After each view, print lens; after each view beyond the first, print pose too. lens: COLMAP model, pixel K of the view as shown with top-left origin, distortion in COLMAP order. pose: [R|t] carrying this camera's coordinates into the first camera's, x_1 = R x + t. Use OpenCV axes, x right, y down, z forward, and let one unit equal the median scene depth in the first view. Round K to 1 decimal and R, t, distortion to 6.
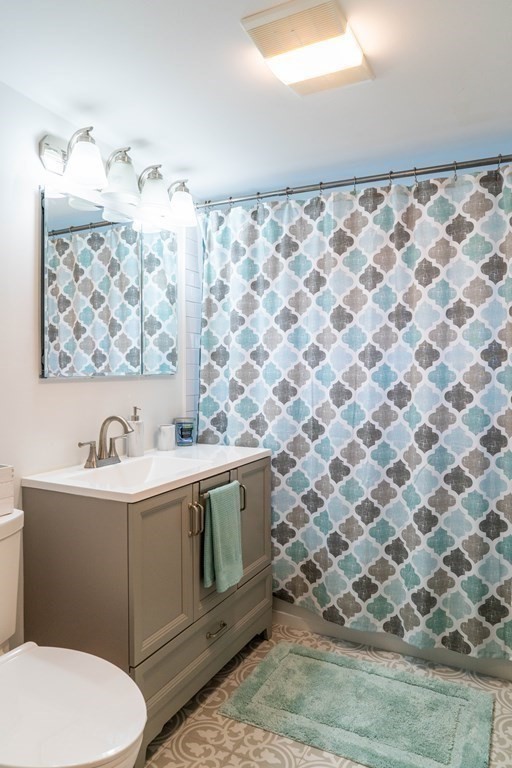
lens RADIAL K [[521.9, 0, 251.0], [0, 521.9, 362.2], [0, 0, 1]] dist [-0.023994, 0.013243]
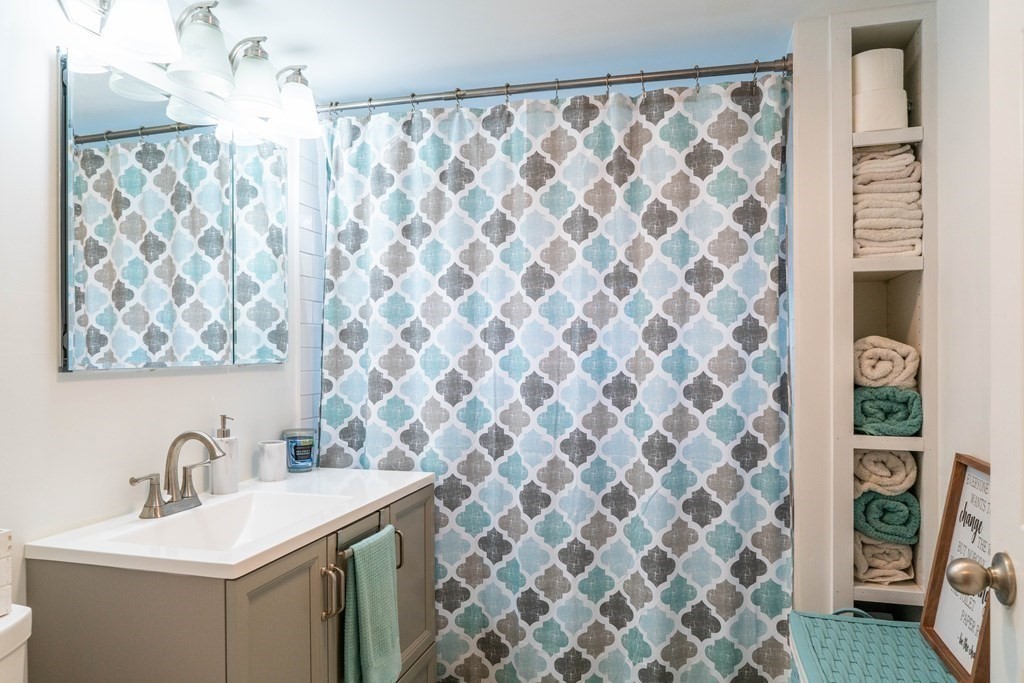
lens RADIAL K [[695.9, 0, 513.2], [0, 695.9, 345.5], [0, 0, 1]] dist [-0.023994, 0.013243]
pose [[0.978191, -0.001806, 0.207699, -0.052499], [0.001330, 0.999996, 0.002433, -0.001037], [-0.207703, -0.002104, 0.978190, 0.102309]]
